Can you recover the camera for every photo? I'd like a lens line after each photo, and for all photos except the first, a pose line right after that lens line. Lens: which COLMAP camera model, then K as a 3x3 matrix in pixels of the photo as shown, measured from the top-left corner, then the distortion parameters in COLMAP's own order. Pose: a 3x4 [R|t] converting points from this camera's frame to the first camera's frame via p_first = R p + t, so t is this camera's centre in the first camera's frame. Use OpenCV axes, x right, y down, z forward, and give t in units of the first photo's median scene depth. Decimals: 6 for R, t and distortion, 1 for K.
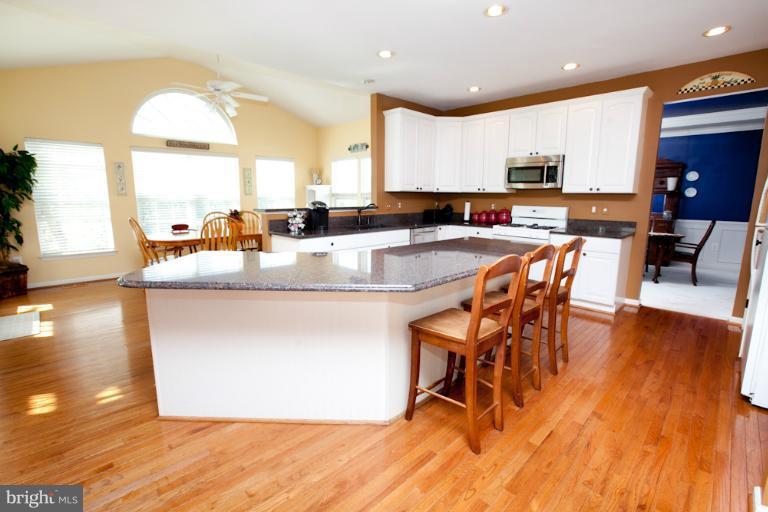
lens RADIAL K [[356.5, 0, 383.4], [0, 356.5, 252.1], [0, 0, 1]] dist [-0.026421, 0.005328]
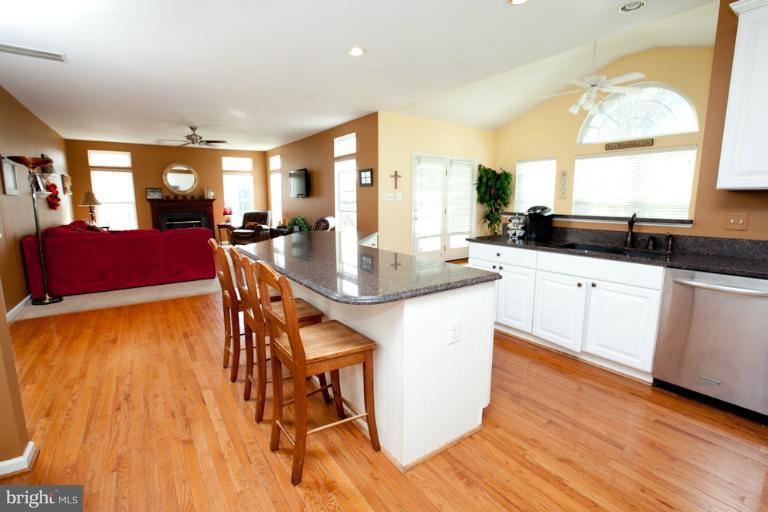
lens RADIAL K [[356.5, 0, 385.6], [0, 356.5, 257.2], [0, 0, 1]] dist [-0.026421, 0.005328]
pose [[-0.177142, 0.153543, -0.972134, 0.617592], [-0.158141, 0.970480, 0.182098, -0.108248], [0.971397, 0.185991, -0.147632, 0.721664]]
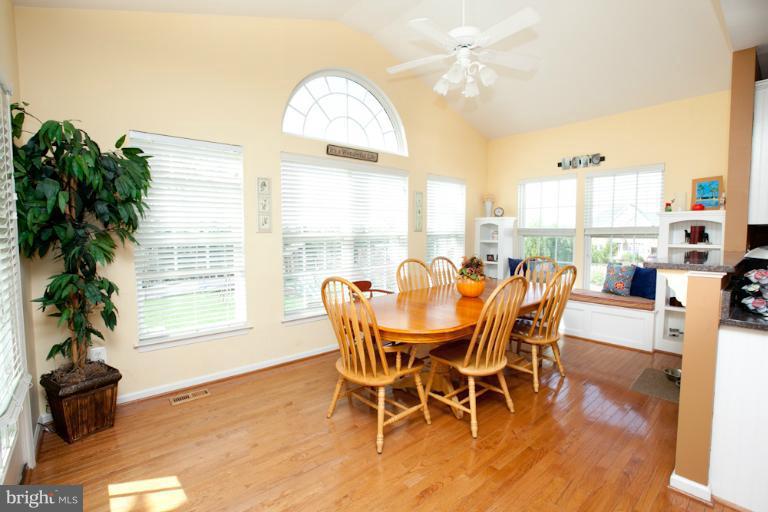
lens RADIAL K [[356.5, 0, 383.8], [0, 356.5, 252.8], [0, 0, 1]] dist [-0.026421, 0.005328]
pose [[0.997624, 0.002334, -0.068860, -0.567083], [-0.008635, 0.995781, -0.091353, -0.083320], [0.068356, 0.091730, 0.993435, 0.471807]]
